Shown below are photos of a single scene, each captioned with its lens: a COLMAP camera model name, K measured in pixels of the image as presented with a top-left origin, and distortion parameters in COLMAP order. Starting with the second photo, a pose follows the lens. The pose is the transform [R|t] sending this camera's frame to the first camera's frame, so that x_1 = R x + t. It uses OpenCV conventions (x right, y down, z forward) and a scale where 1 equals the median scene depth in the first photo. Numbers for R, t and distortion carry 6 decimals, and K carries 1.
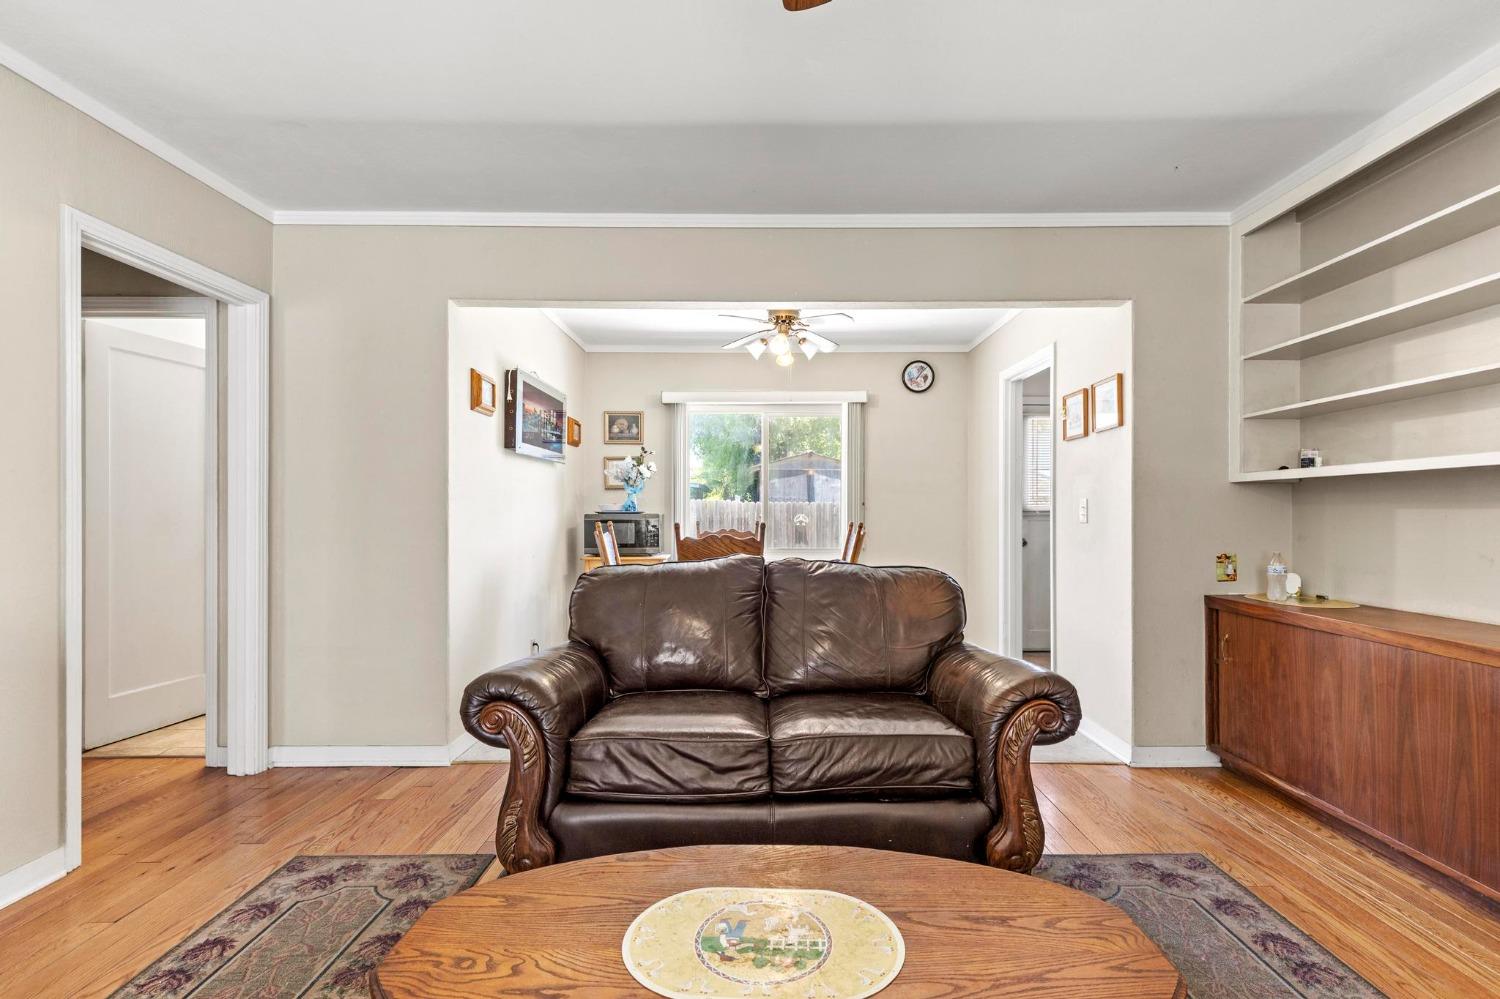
lens RADIAL K [[681.9, 0, 759.4], [0, 681.9, 513.0], [0, 0, 1]] dist [0.006485, -0.000372]
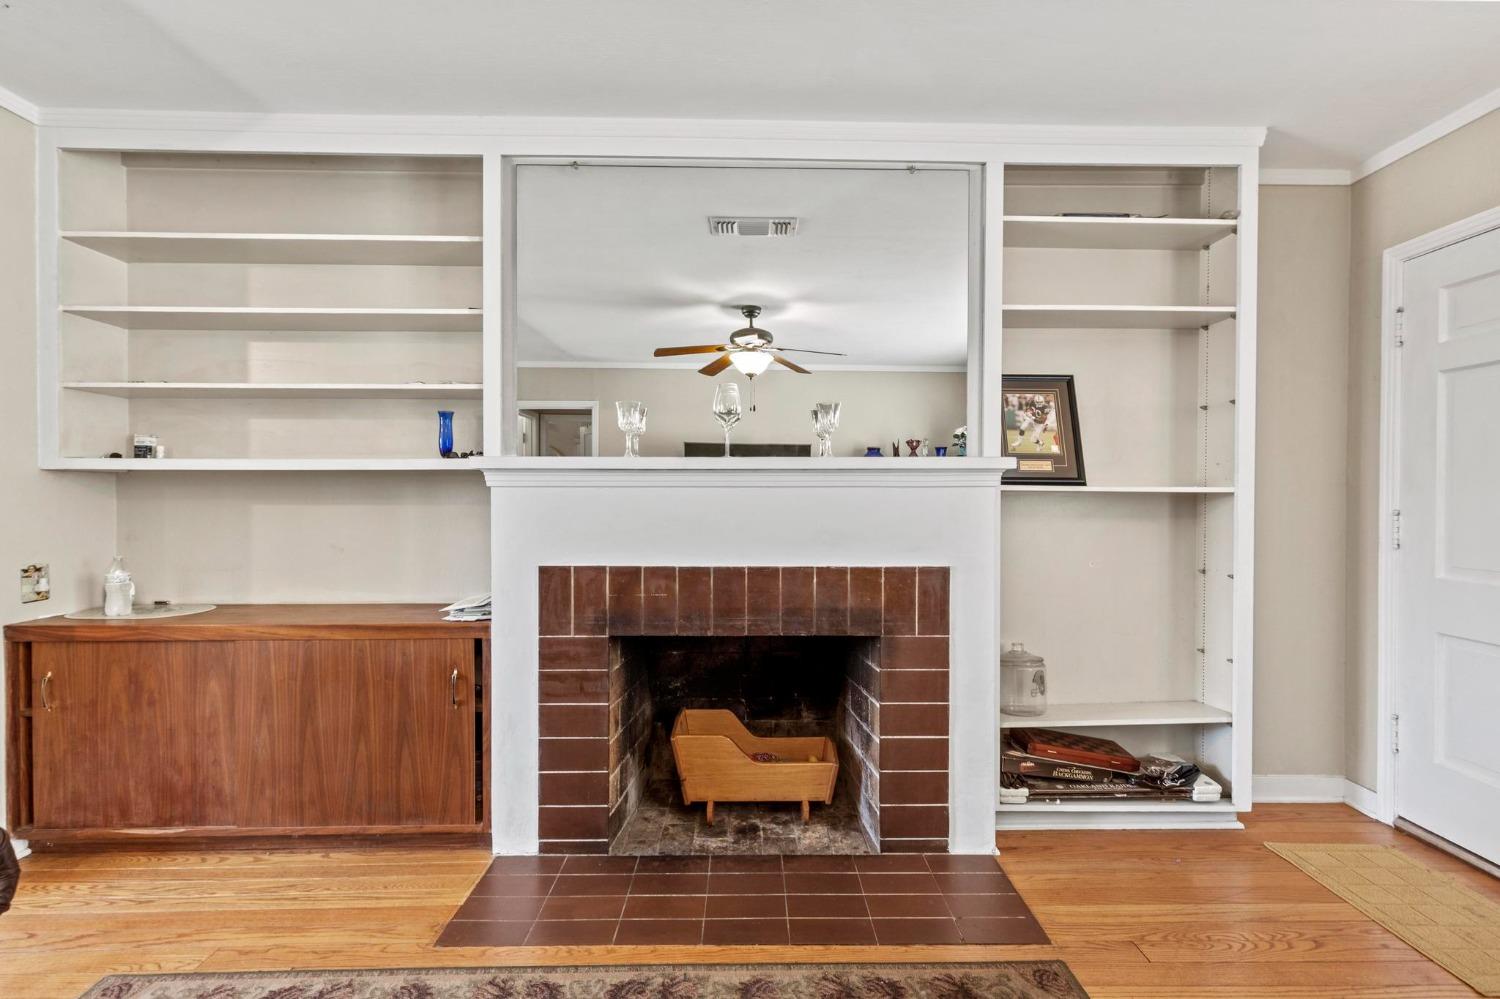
lens RADIAL K [[681.9, 0, 753.2], [0, 681.9, 502.2], [0, 0, 1]] dist [0.006485, -0.000372]
pose [[-0.019866, -0.007686, 0.999773, -0.100113], [-0.002484, 0.999968, 0.007639, -0.020131], [-0.999800, -0.002331, -0.019884, 0.288676]]
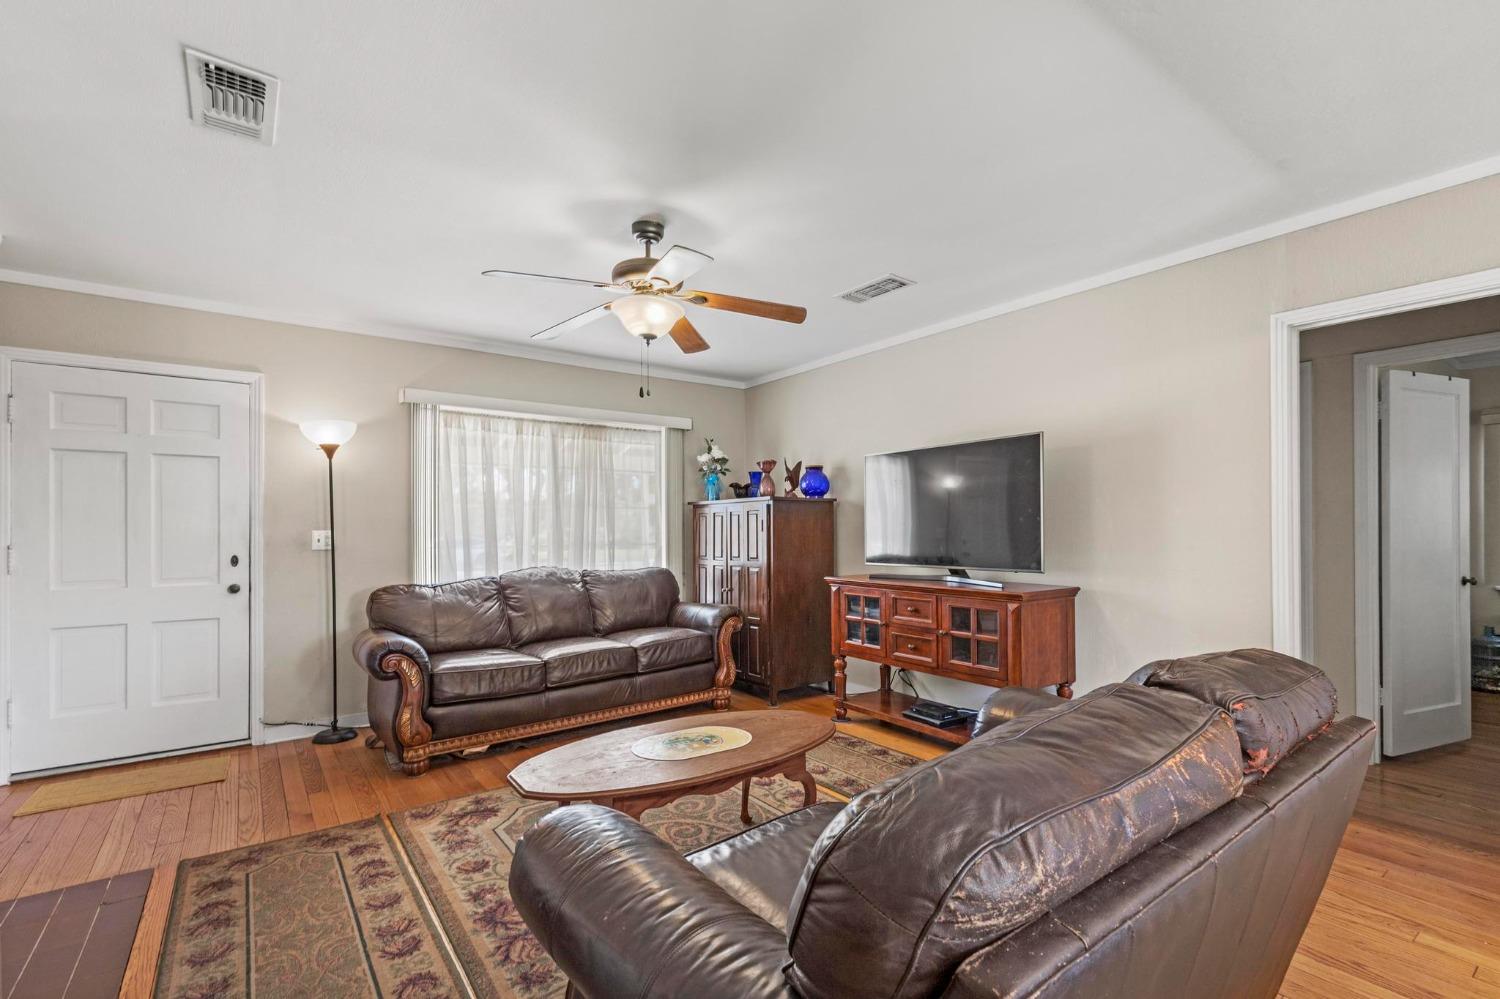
lens RADIAL K [[681.9, 0, 757.2], [0, 681.9, 523.6], [0, 0, 1]] dist [0.006485, -0.000372]
pose [[-0.799633, 0.001882, -0.600486, 0.512370], [0.004687, 0.999984, -0.003108, -0.034307], [0.600471, -0.005300, -0.799629, 1.265631]]
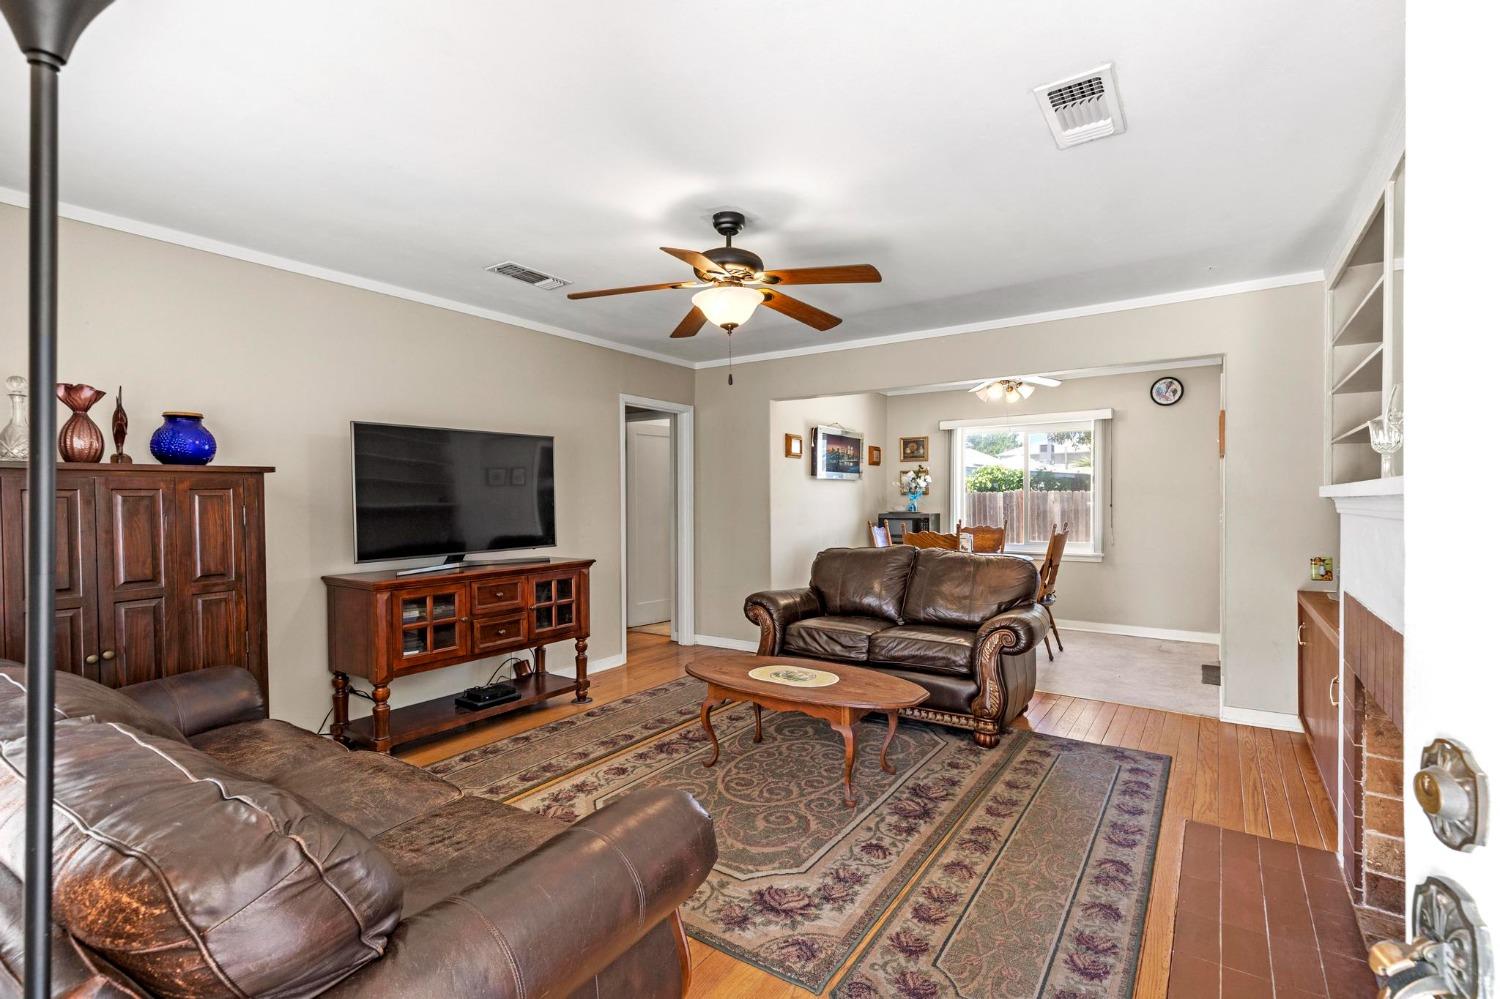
lens RADIAL K [[681.9, 0, 761.7], [0, 681.9, 504.2], [0, 0, 1]] dist [0.006485, -0.000372]
pose [[0.832809, -0.000184, -0.553560, 0.657951], [0.004350, 0.999971, 0.006213, -0.054965], [0.553543, -0.007582, 0.832786, -0.652811]]
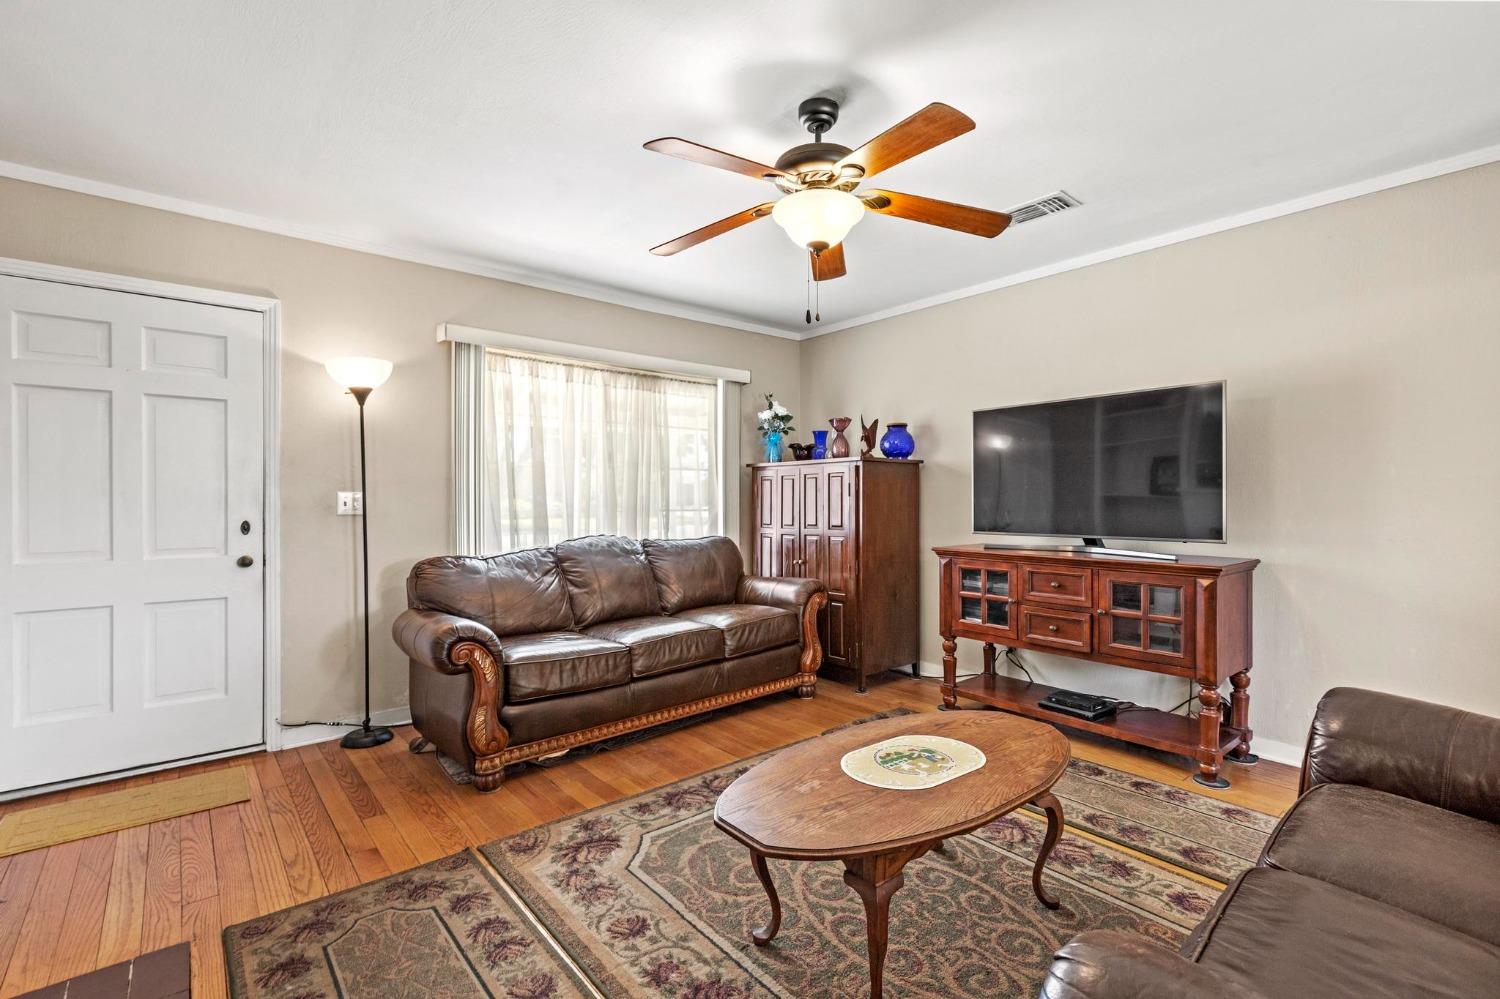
lens RADIAL K [[681.9, 0, 753.2], [0, 681.9, 499.4], [0, 0, 1]] dist [0.006485, -0.000372]
pose [[-0.764042, 0.003635, -0.645157, 0.625324], [0.000127, 0.999985, 0.005483, -0.019353], [0.645167, 0.004107, -0.764031, 0.895679]]
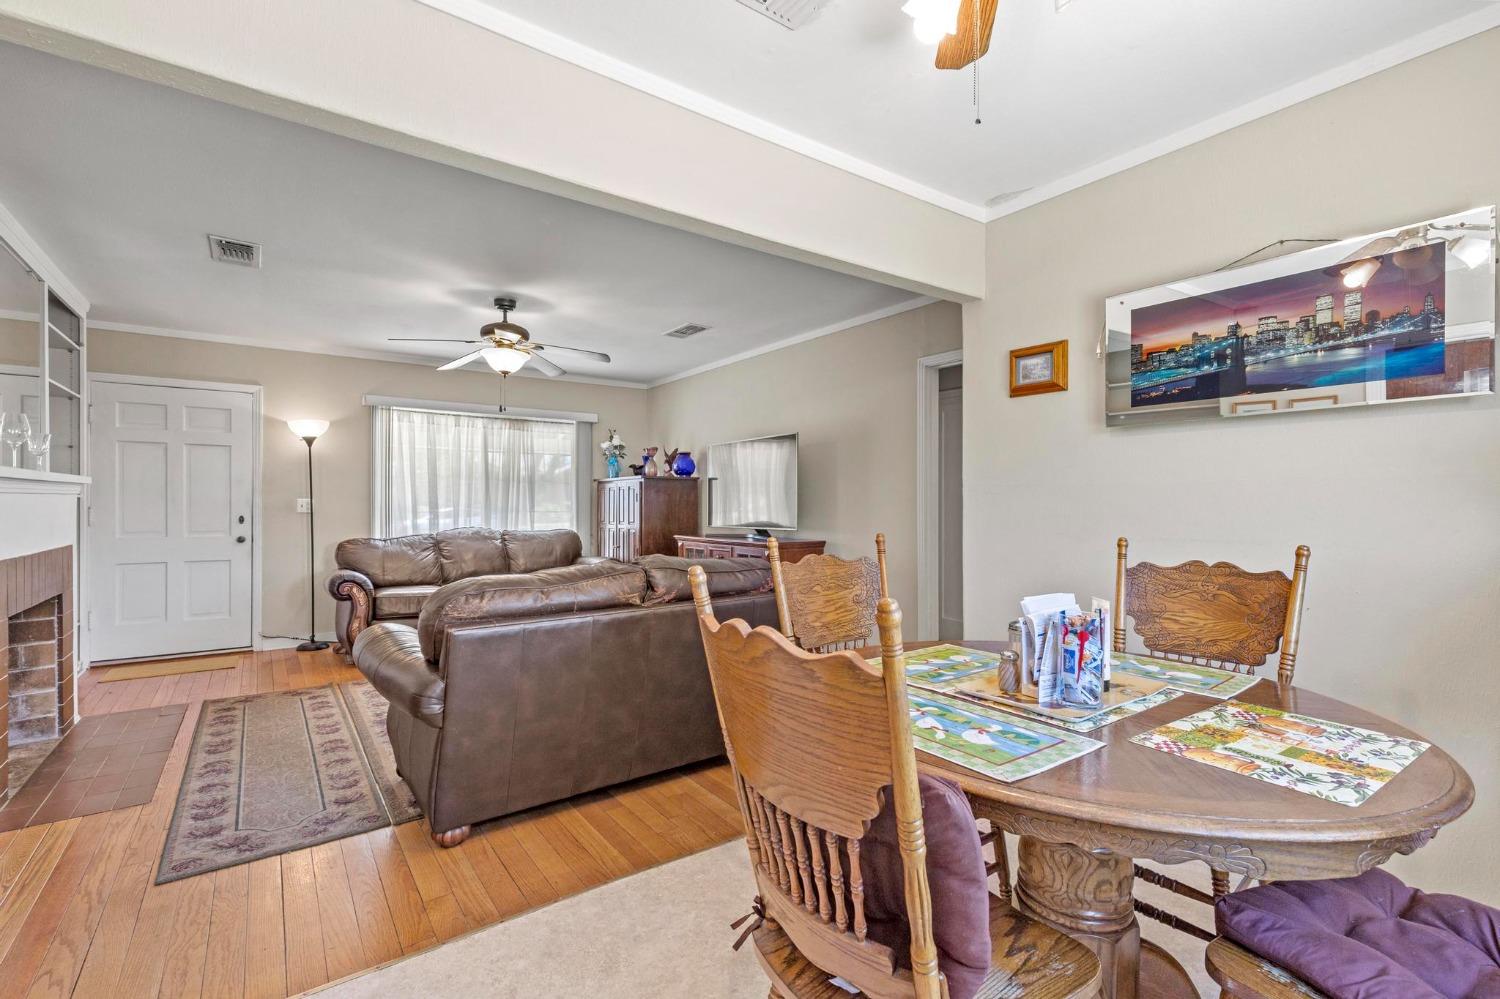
lens RADIAL K [[681.9, 0, 755.6], [0, 681.9, 502.2], [0, 0, 1]] dist [0.006485, -0.000372]
pose [[-0.809812, -0.000435, -0.586690, 0.480906], [-0.001584, 0.999998, 0.001446, -0.021559], [0.586688, 0.002100, -0.809810, 2.029468]]
